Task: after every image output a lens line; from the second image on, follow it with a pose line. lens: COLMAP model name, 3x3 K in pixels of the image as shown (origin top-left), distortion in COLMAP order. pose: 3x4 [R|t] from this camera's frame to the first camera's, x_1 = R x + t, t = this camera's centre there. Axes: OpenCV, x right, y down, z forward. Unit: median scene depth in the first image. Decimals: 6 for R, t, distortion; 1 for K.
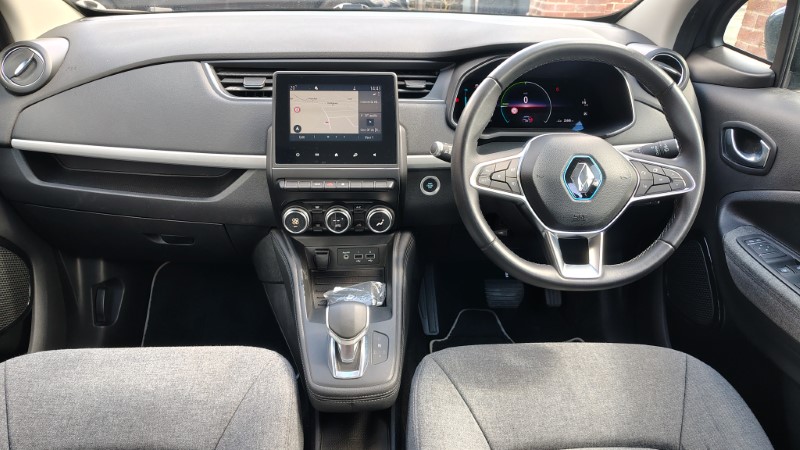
lens RADIAL K [[570.6, 0, 389.9], [0, 570.6, 225.0], [0, 0, 1]] dist [0.006137, -0.003126]
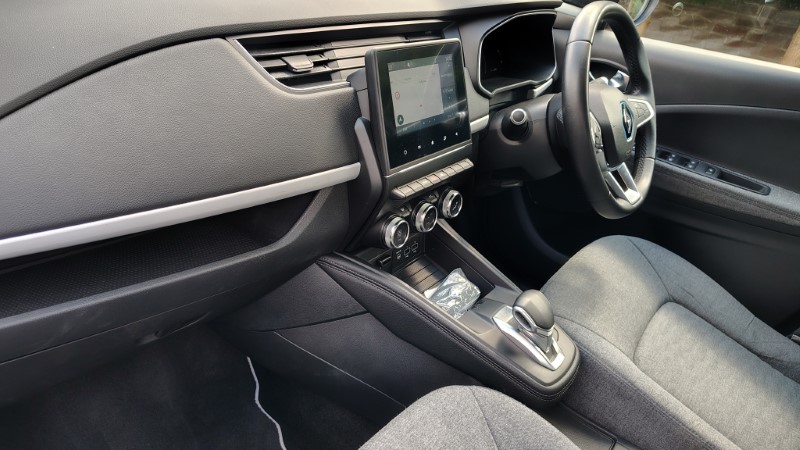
lens RADIAL K [[564.2, 0, 400.0], [0, 564.2, 225.0], [0, 0, 1]] dist [0.001870, -0.001968]
pose [[0.638820, -0.299438, 0.708693, -0.729127], [0.204421, 0.954102, 0.218862, -0.192661], [-0.741701, 0.005058, 0.670711, 0.461407]]
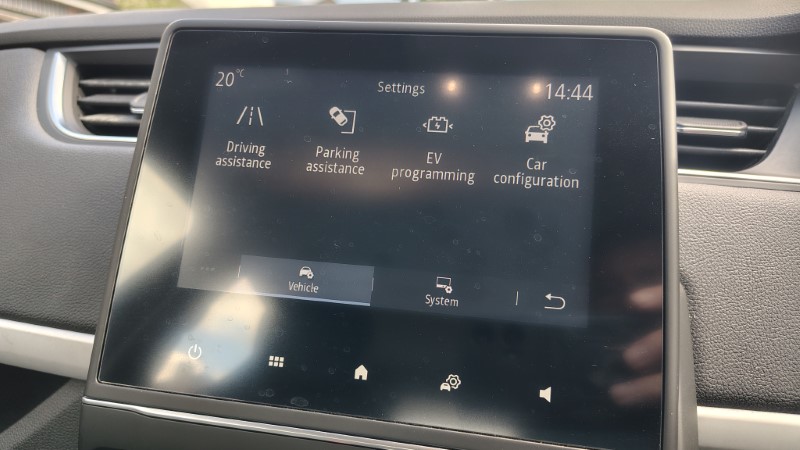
lens RADIAL K [[543.9, 0, 399.6], [0, 543.9, 250.0], [0, 0, 1]] dist [-0.001043, -0.003752]
pose [[0.978584, 0.078648, -0.190233, -0.043388], [-0.122826, 0.964688, -0.233004, -0.117013], [0.165190, 0.251380, 0.953688, 0.768286]]
